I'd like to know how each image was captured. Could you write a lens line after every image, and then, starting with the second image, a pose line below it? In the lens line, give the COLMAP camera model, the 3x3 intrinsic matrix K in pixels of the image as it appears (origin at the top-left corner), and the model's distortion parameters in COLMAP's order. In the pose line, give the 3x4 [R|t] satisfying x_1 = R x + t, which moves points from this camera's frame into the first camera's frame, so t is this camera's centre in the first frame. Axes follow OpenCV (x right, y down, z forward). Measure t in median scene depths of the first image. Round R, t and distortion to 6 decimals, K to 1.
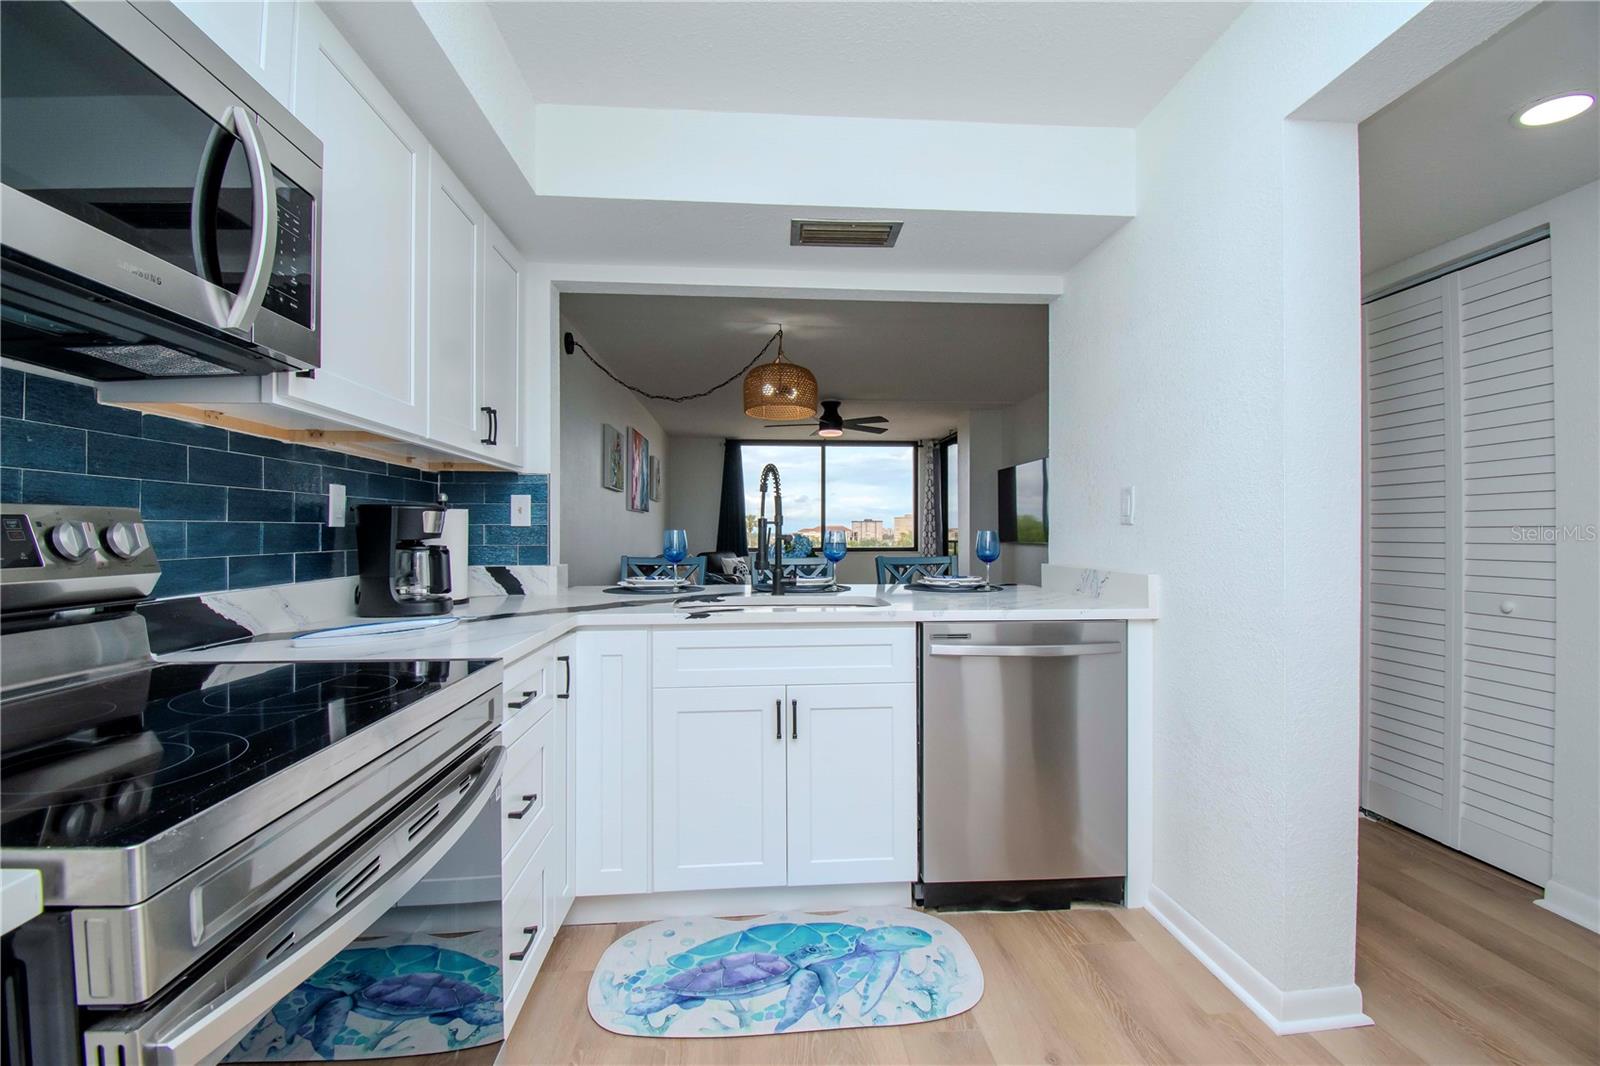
lens RADIAL K [[730.8, 0, 805.8], [0, 730.8, 529.9], [0, 0, 1]] dist [0.012358, -0.015725]
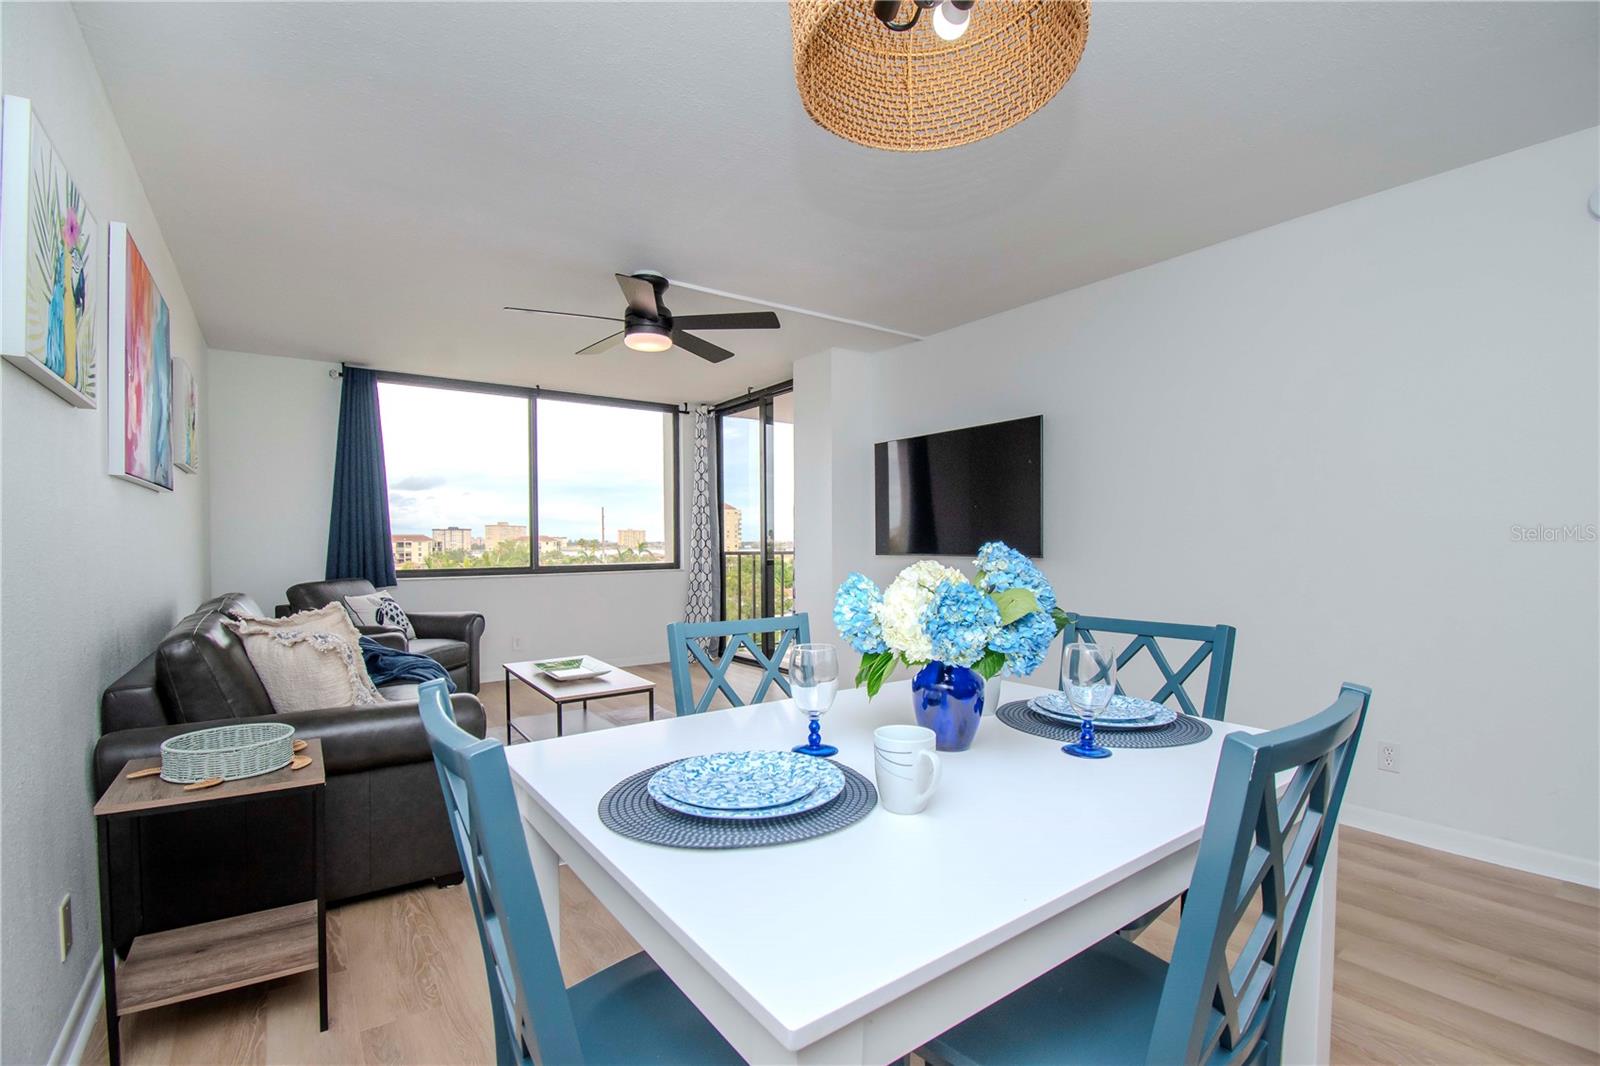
lens RADIAL K [[730.8, 0, 803.0], [0, 730.8, 539.3], [0, 0, 1]] dist [0.012358, -0.015725]
pose [[0.855240, -0.003738, 0.518218, -0.458766], [0.003422, 0.999993, 0.001567, 0.007039], [-0.518221, 0.000433, 0.855247, 1.698663]]
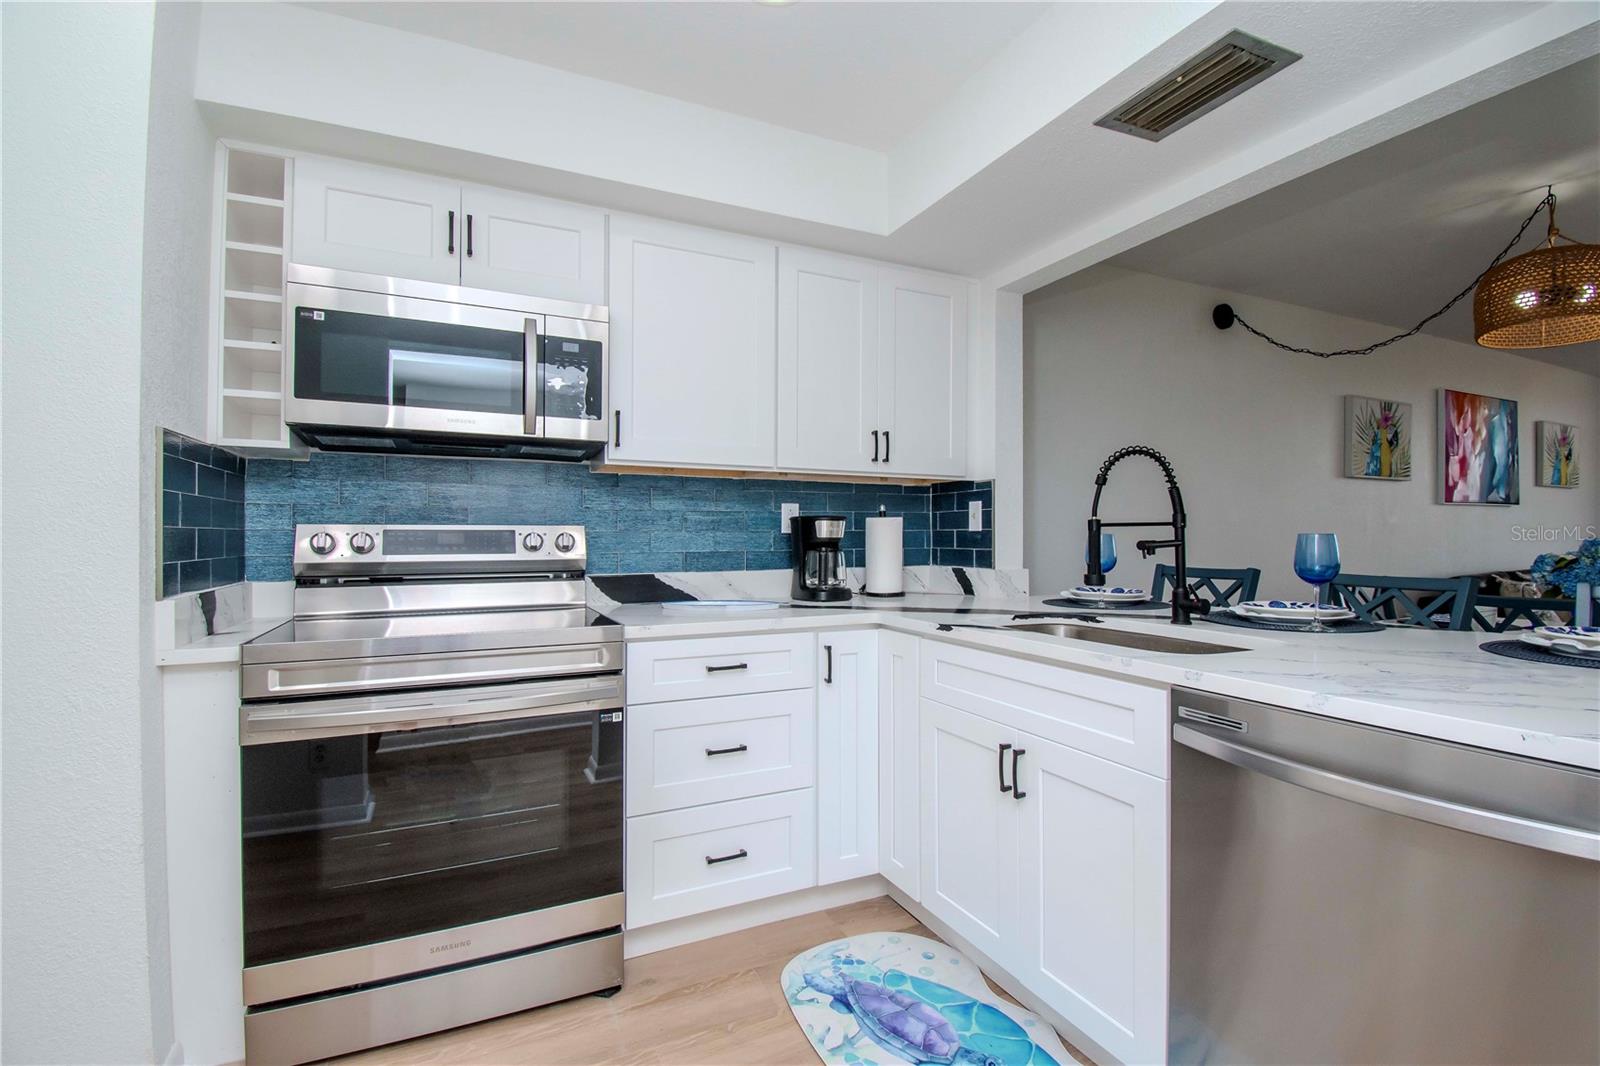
lens RADIAL K [[730.8, 0, 811.4], [0, 730.8, 526.6], [0, 0, 1]] dist [0.012358, -0.015725]
pose [[0.351827, -0.011398, -0.935996, 0.650844], [0.004467, 0.999935, -0.010498, -0.001510], [0.936054, -0.000488, 0.351855, 0.509971]]
